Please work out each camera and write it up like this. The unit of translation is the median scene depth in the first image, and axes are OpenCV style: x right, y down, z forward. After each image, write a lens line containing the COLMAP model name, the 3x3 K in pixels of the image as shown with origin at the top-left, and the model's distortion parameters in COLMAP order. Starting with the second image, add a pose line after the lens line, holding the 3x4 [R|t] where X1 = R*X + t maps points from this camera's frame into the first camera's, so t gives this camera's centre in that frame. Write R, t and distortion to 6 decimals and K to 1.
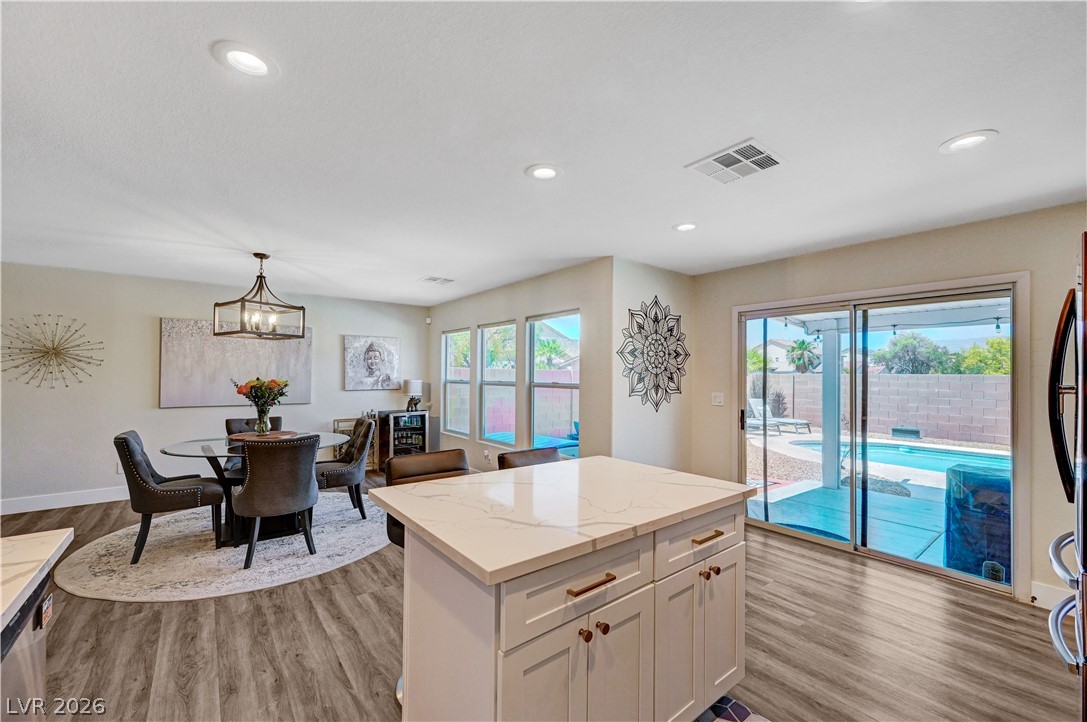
lens RADIAL K [[435.4, 0, 543.8], [0, 435.4, 366.3], [0, 0, 1]] dist [0.005172, 0.000214]
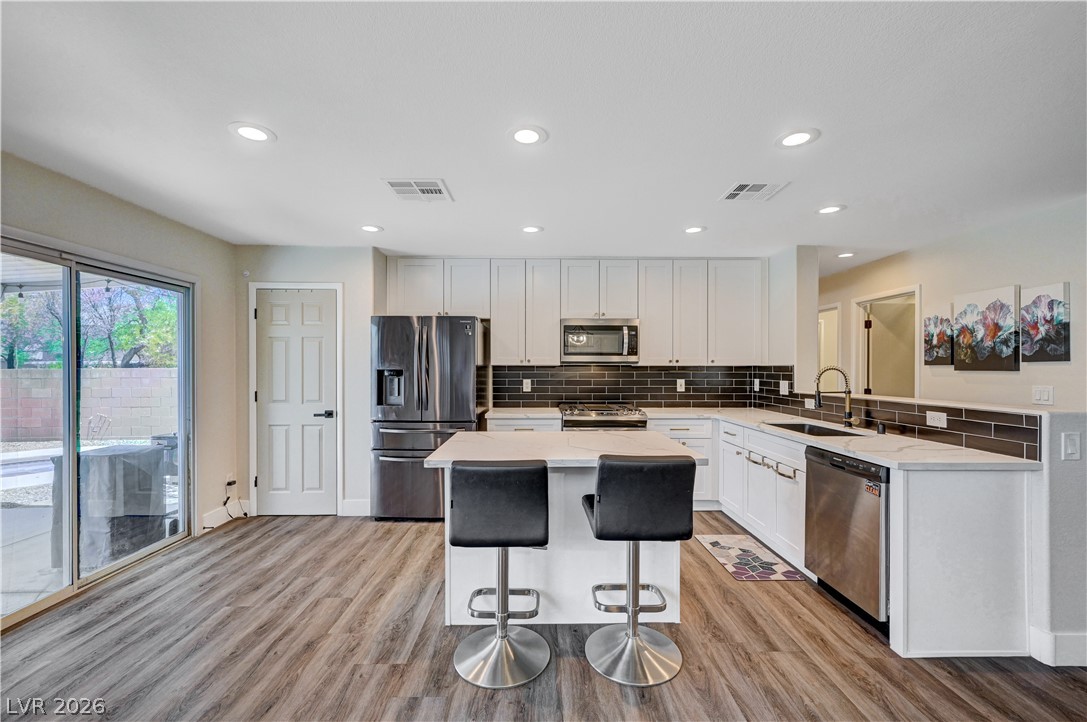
lens RADIAL K [[444.2, 0, 544.2], [0, 444.2, 370.3], [0, 0, 1]] dist [-0.001357, -0.000118]
pose [[-0.794691, -0.013523, 0.606863, -0.385960], [-0.021031, 0.999765, -0.005263, 0.030996], [-0.606650, -0.016946, -0.794789, 1.115710]]
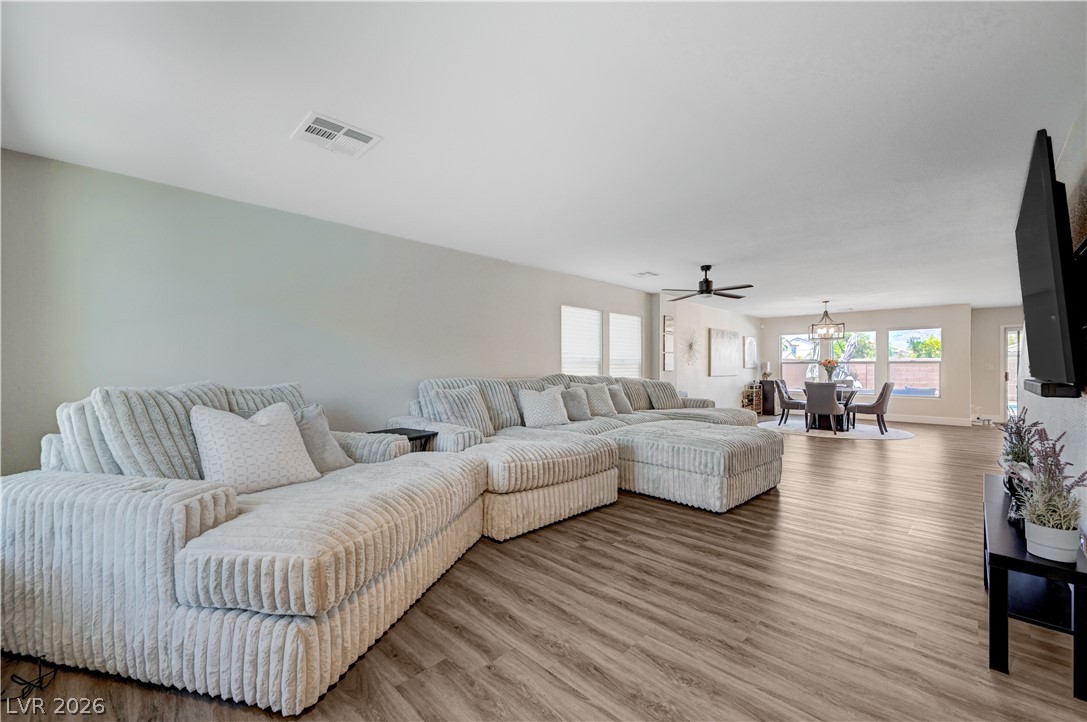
lens RADIAL K [[435.4, 0, 543.8], [0, 435.4, 366.3], [0, 0, 1]] dist [0.005172, 0.000214]
pose [[0.992163, -0.010526, 0.124503, -2.610293], [0.007939, 0.999743, 0.021254, 0.008864], [-0.124694, -0.020099, 0.991992, -1.125230]]
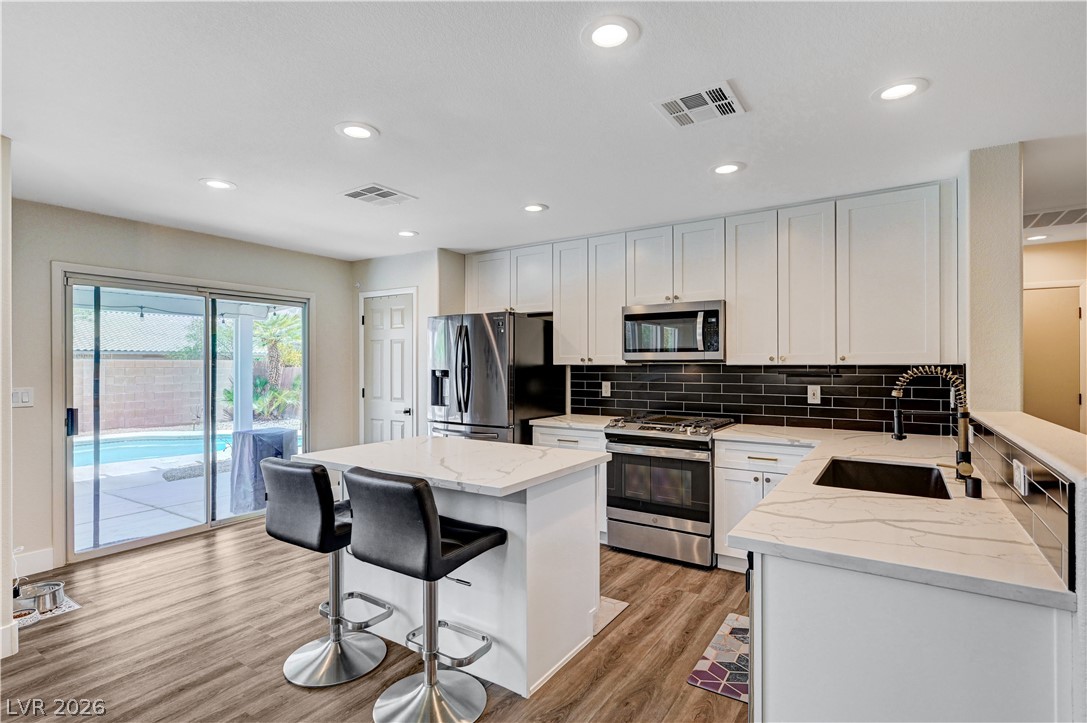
lens RADIAL K [[524.8, 0, 550.4], [0, 524.8, 372.7], [0, 0, 1]] dist [-0.000499, -0.000028]
pose [[-0.319047, -0.023854, 0.947439, -0.732916], [-0.021188, 0.999613, 0.018033, 0.008977], [-0.947502, -0.014321, -0.319429, 0.629048]]
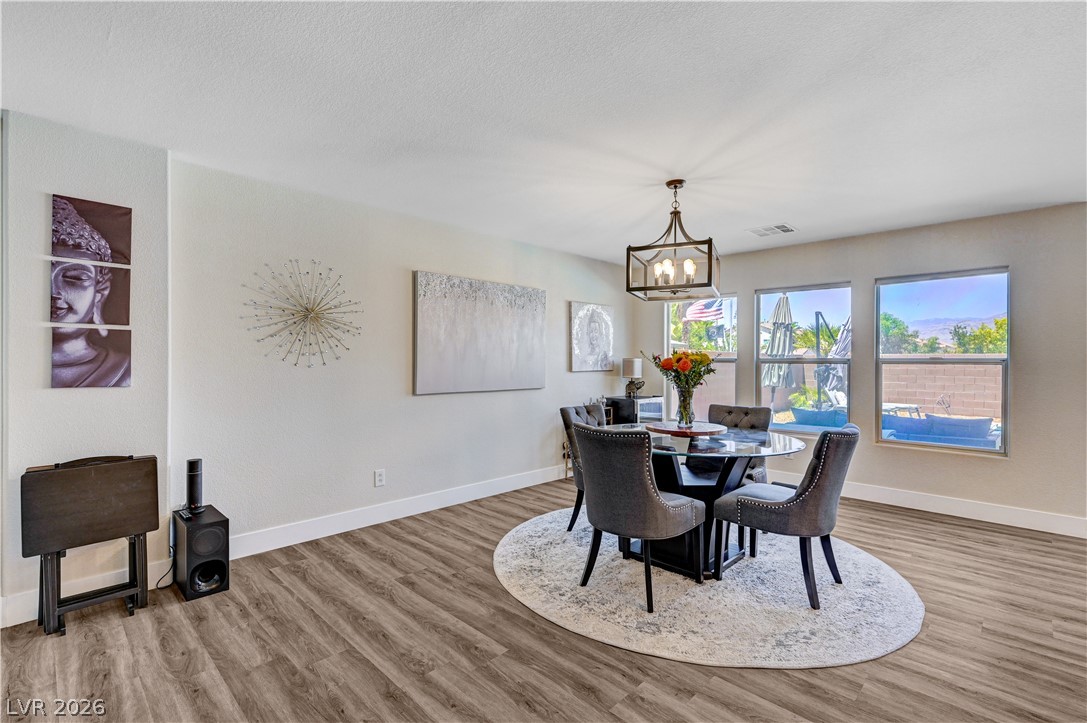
lens RADIAL K [[493.4, 0, 543.5], [0, 493.4, 361.5], [0, 0, 1]] dist [0.004015, 0.000181]
pose [[0.992394, -0.005805, 0.122966, -1.071036], [0.003401, 0.999799, 0.019746, 0.033716], [-0.123056, -0.019178, 0.992214, 0.222800]]
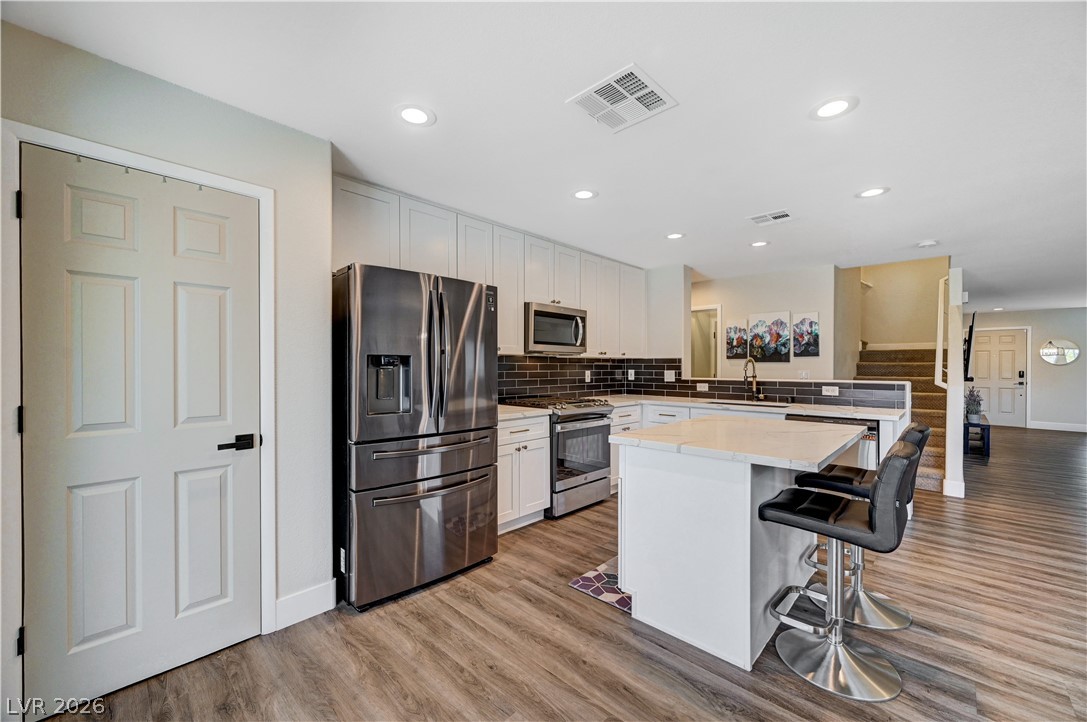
lens RADIAL K [[429.6, 0, 542.9], [0, 429.6, 369.2], [0, 0, 1]] dist [-0.001708, -0.000139]
pose [[-0.990566, -0.009791, -0.136688, 0.443556], [-0.007813, 0.999857, -0.015000, 0.060230], [0.136815, -0.013791, -0.990501, 1.150130]]
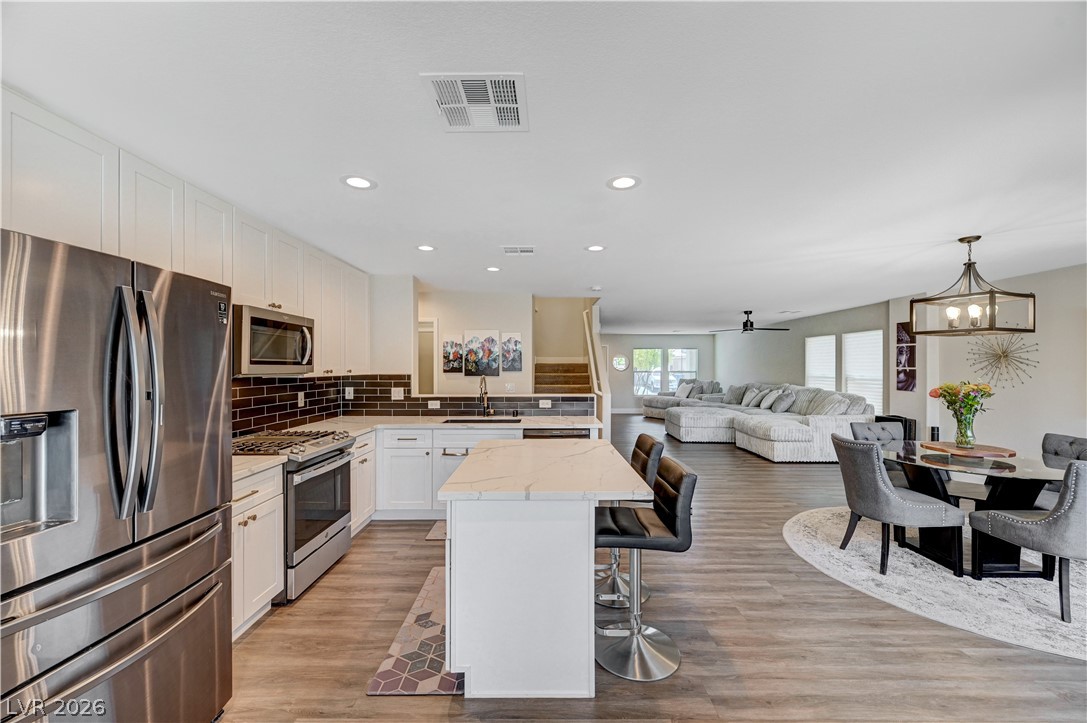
lens RADIAL K [[435.4, 0, 543.8], [0, 435.4, 366.8], [0, 0, 1]] dist [0.005172, 0.000214]
pose [[-0.622459, -0.008970, -0.782601, 0.597136], [0.011459, 0.999723, -0.020572, 0.007760], [0.782569, -0.021773, -0.622183, 0.971678]]
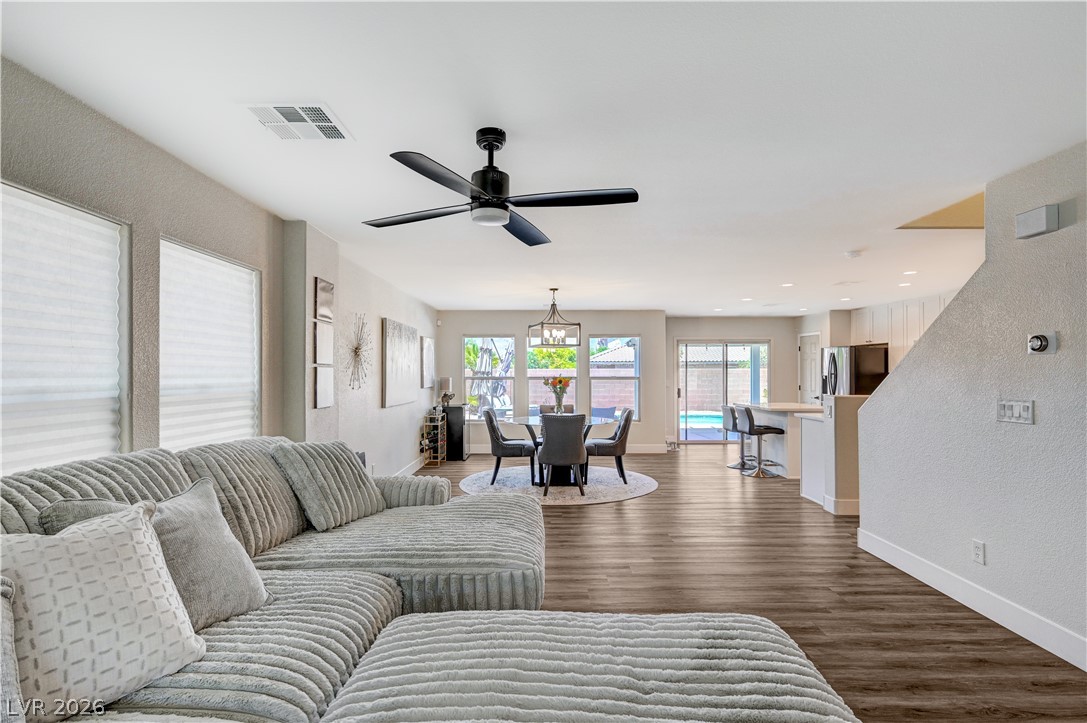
lens RADIAL K [[530.0, 0, 526.5], [0, 530.0, 366.9], [0, 0, 1]] dist [-0.003036, -0.000260]
pose [[0.634030, -0.002513, 0.773304, -2.306042], [-0.008064, 0.999919, 0.009861, -0.022137], [-0.773266, -0.012488, 0.633958, -0.032540]]
